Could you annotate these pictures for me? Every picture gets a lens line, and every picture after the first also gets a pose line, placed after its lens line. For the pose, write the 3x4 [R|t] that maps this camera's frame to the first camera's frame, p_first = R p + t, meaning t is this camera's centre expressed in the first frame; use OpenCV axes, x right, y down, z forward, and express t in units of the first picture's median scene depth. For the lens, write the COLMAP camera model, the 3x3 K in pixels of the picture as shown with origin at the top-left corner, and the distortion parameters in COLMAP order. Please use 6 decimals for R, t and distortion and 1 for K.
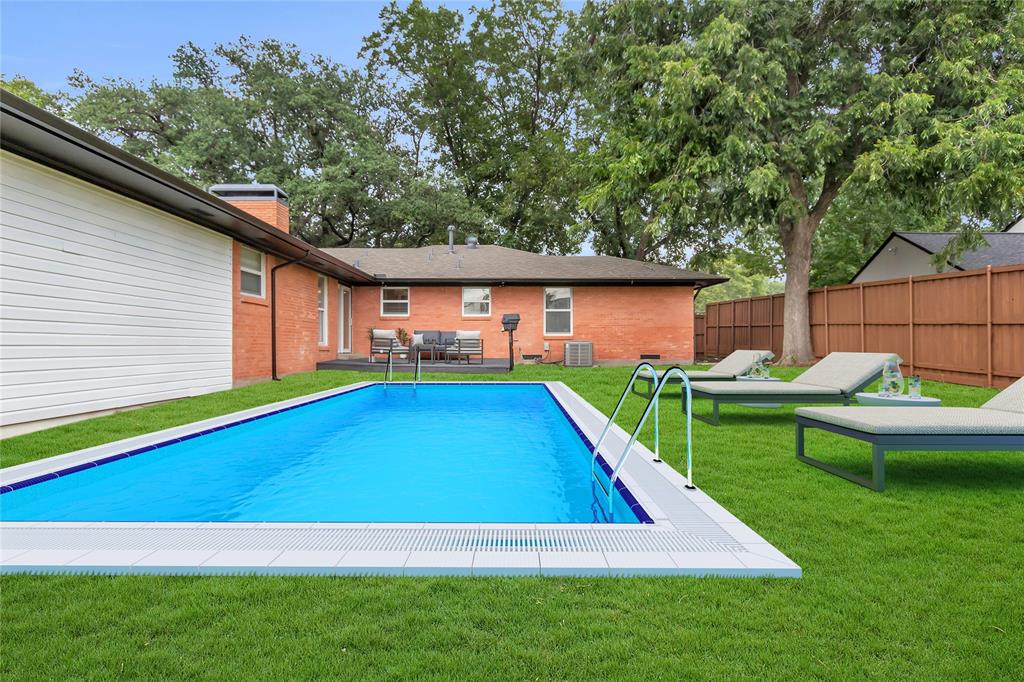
lens RADIAL K [[628.9, 0, 512.0], [0, 628.9, 341.0], [0, 0, 1]] dist [0.003050, 0.000445]
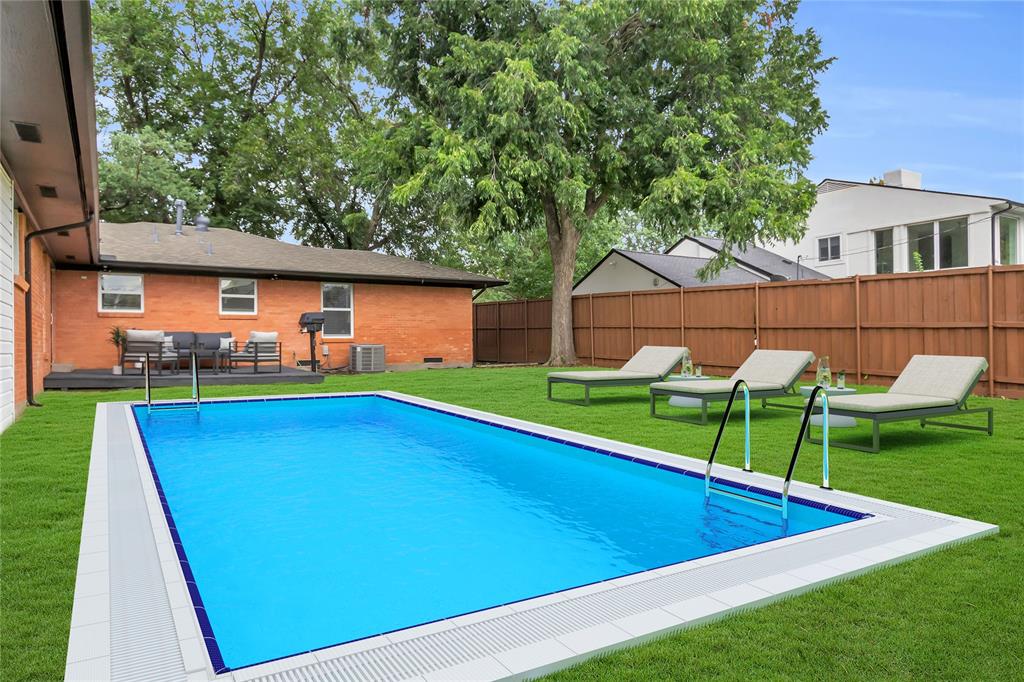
lens RADIAL K [[647.3, 0, 512.0], [0, 647.3, 341.0], [0, 0, 1]] dist [-0.002910, -0.000040]
pose [[0.843919, -0.004096, 0.536455, -0.214576], [0.007198, 0.999967, -0.003689, 0.000794], [-0.536422, 0.006975, 0.843921, 0.106313]]
